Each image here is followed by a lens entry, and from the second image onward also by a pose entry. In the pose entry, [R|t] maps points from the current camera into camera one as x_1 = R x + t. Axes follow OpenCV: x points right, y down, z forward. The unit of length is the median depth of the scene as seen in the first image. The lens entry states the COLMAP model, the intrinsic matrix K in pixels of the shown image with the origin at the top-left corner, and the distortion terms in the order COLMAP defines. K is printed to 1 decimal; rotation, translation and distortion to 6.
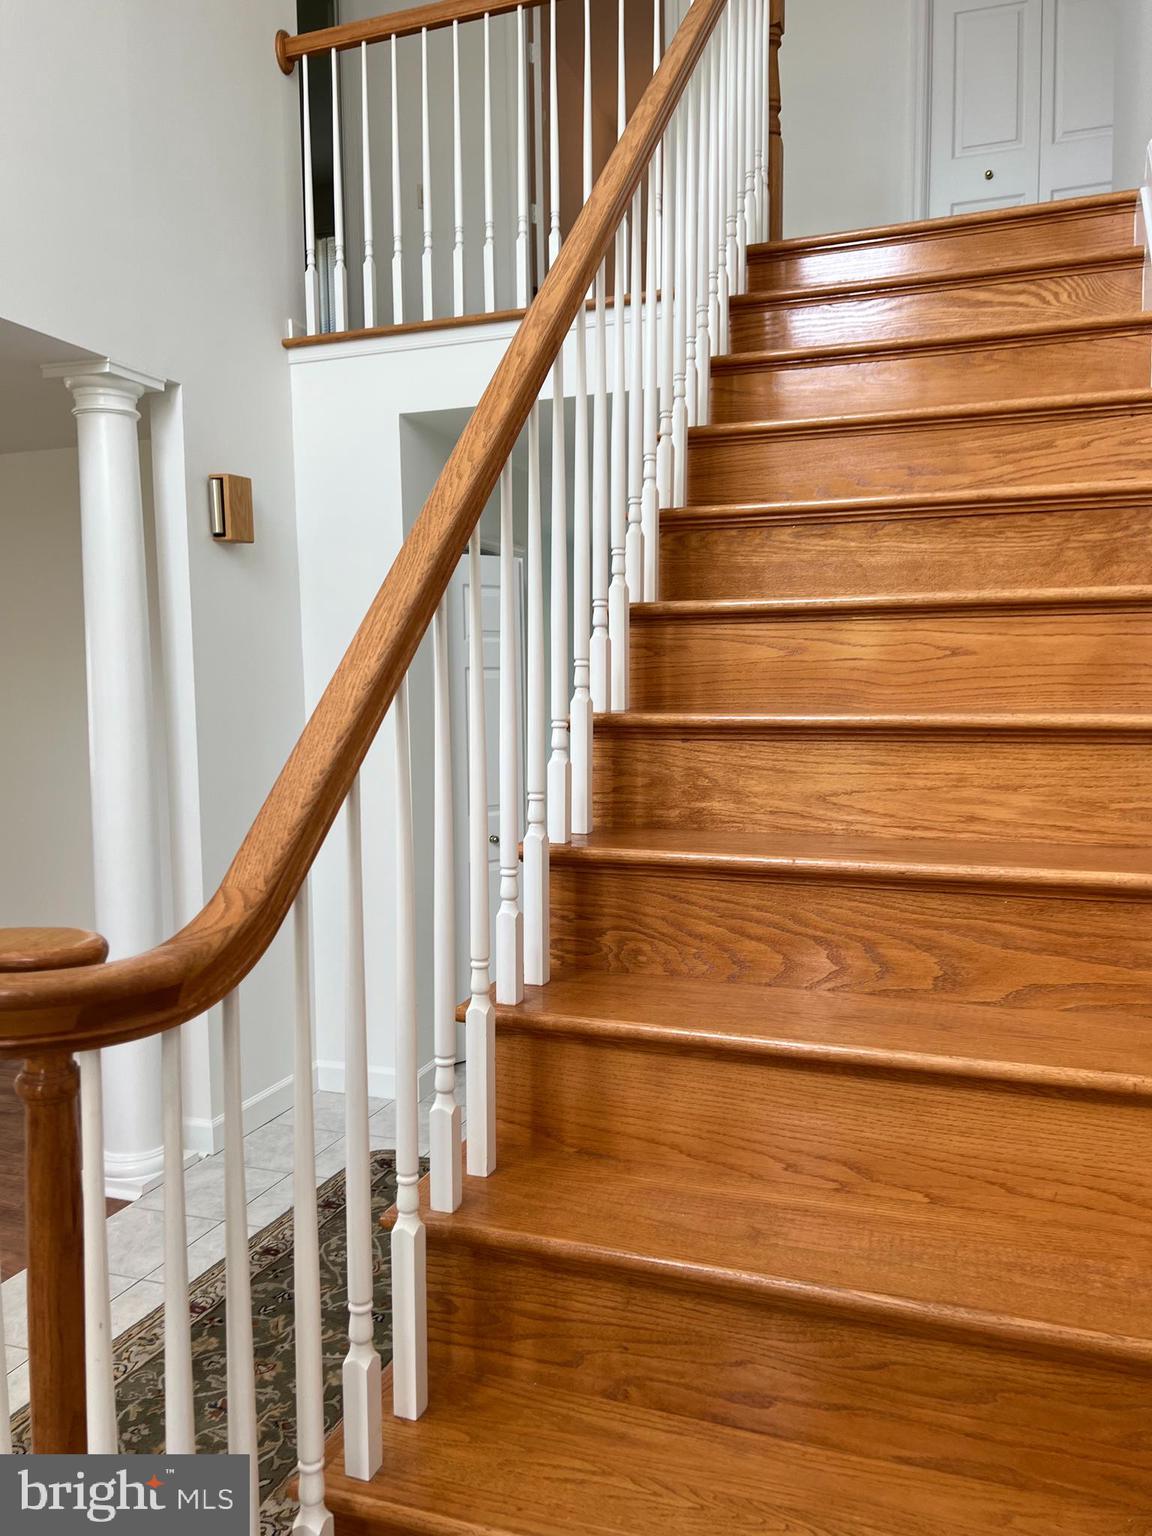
lens RADIAL K [[1159.3, 0, 542.3], [0, 1159.3, 771.6], [0, 0, 1]] dist [0.079946, -0.095427]
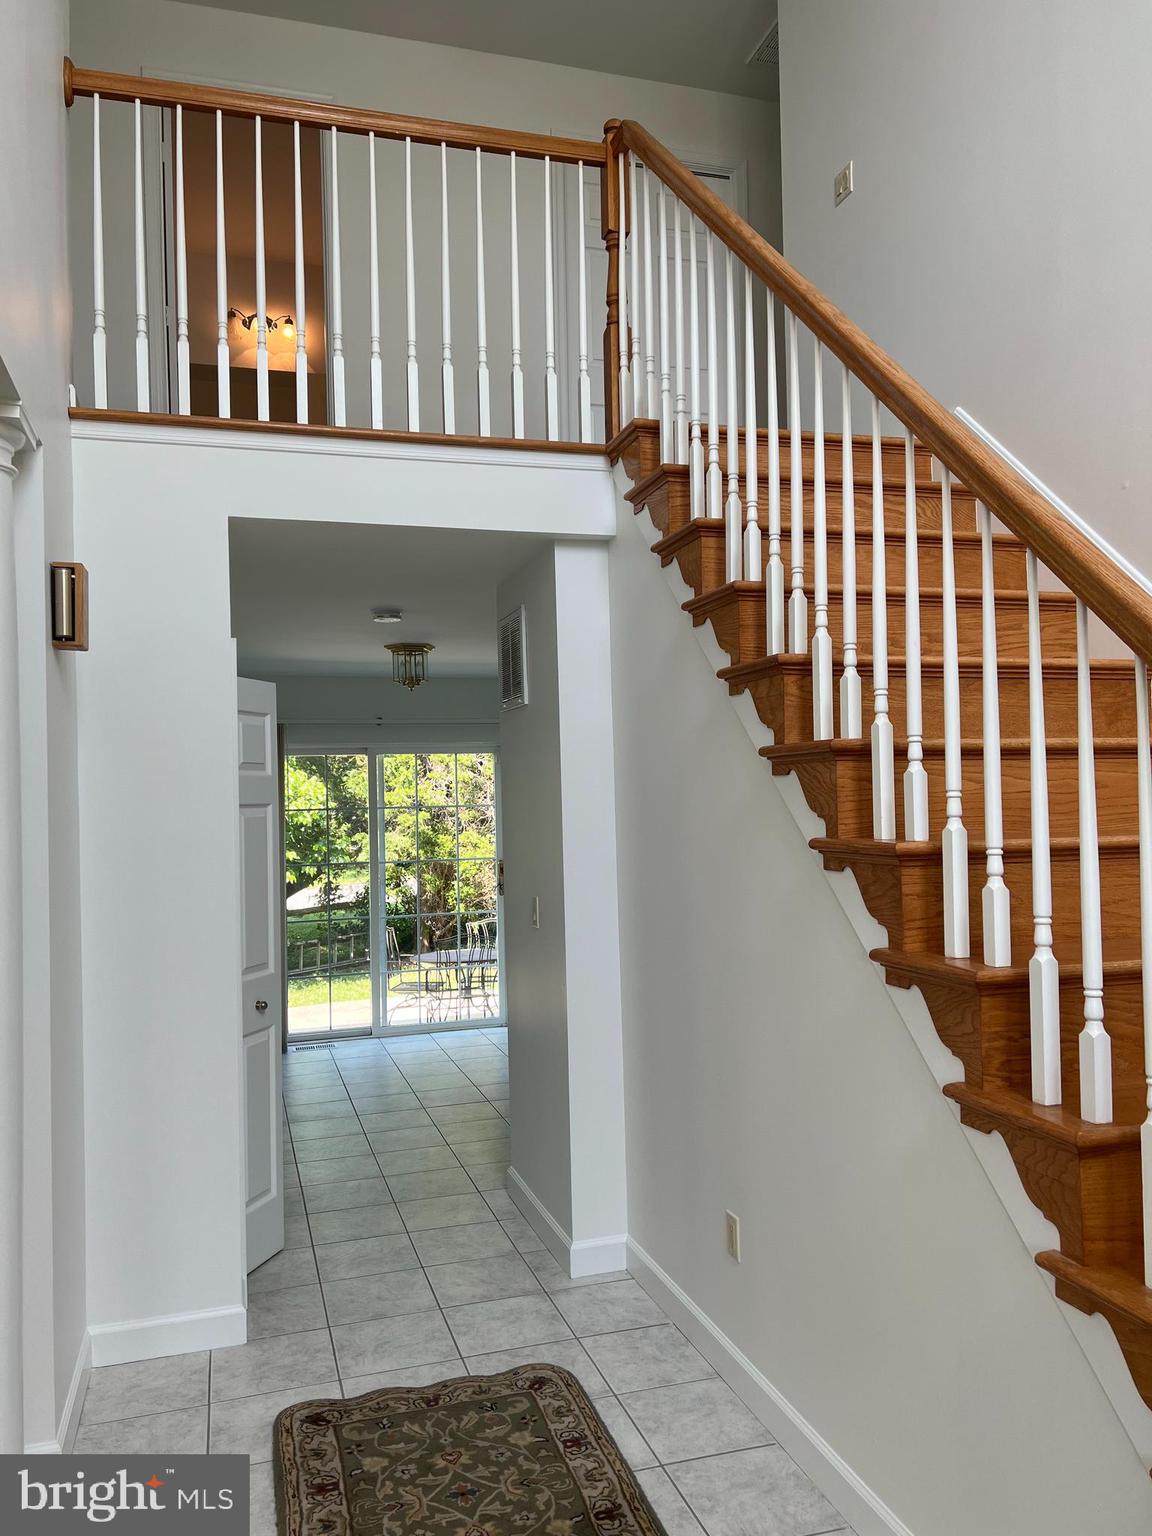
lens RADIAL K [[1159.3, 0, 542.3], [0, 1159.3, 771.6], [0, 0, 1]] dist [0.079946, -0.095427]
pose [[0.796584, 0.006255, 0.604495, -0.624913], [0.063890, 0.993475, -0.094473, -0.025874], [-0.601142, 0.113877, 0.790987, 0.255880]]
